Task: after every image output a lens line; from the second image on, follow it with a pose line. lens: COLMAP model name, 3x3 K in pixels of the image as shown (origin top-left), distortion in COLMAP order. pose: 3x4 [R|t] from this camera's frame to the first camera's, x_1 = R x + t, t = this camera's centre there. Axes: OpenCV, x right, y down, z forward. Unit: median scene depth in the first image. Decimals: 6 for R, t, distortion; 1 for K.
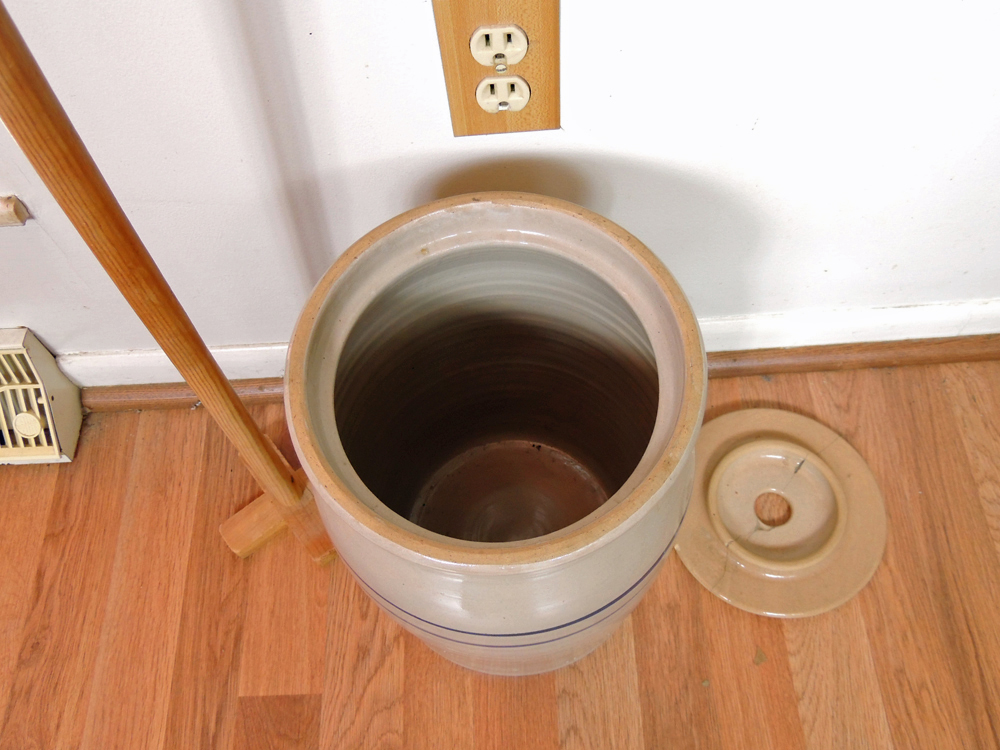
lens RADIAL K [[864.3, 0, 500.0], [0, 864.3, 375.0], [0, 0, 1]] dist [-0.014055, 0.007831]
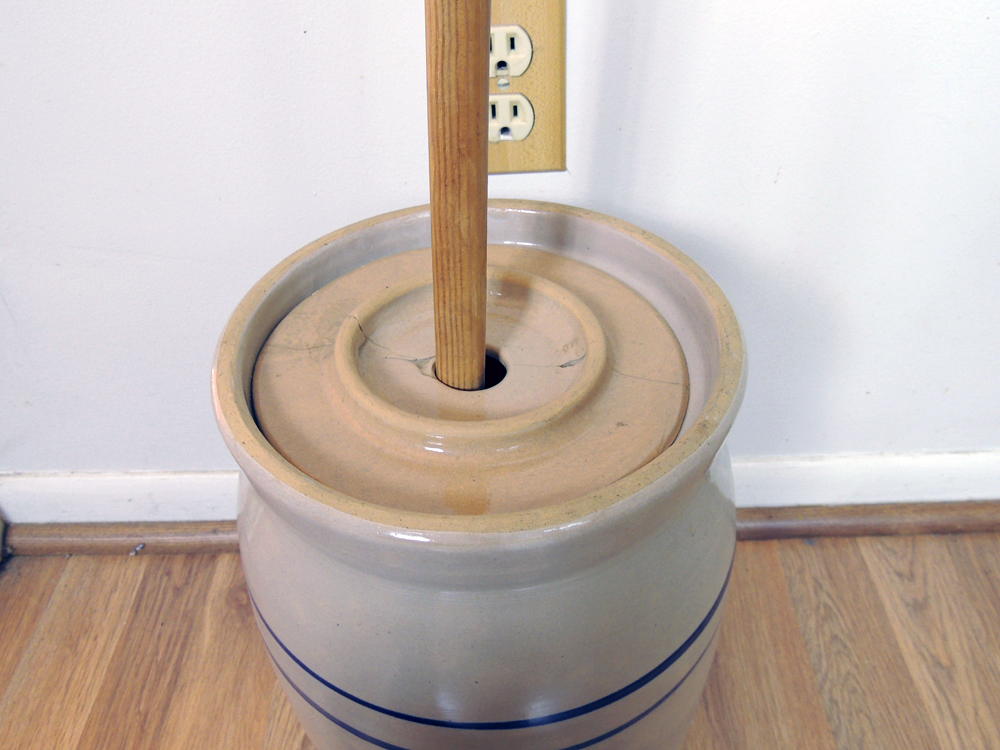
lens RADIAL K [[864.3, 0, 500.0], [0, 864.3, 375.0], [0, 0, 1]] dist [-0.014055, 0.007831]
pose [[0.999228, 0.033749, -0.020113, 0.017361], [-0.038832, 0.926156, -0.375137, 0.186603], [0.005967, 0.375628, 0.926751, 0.156638]]
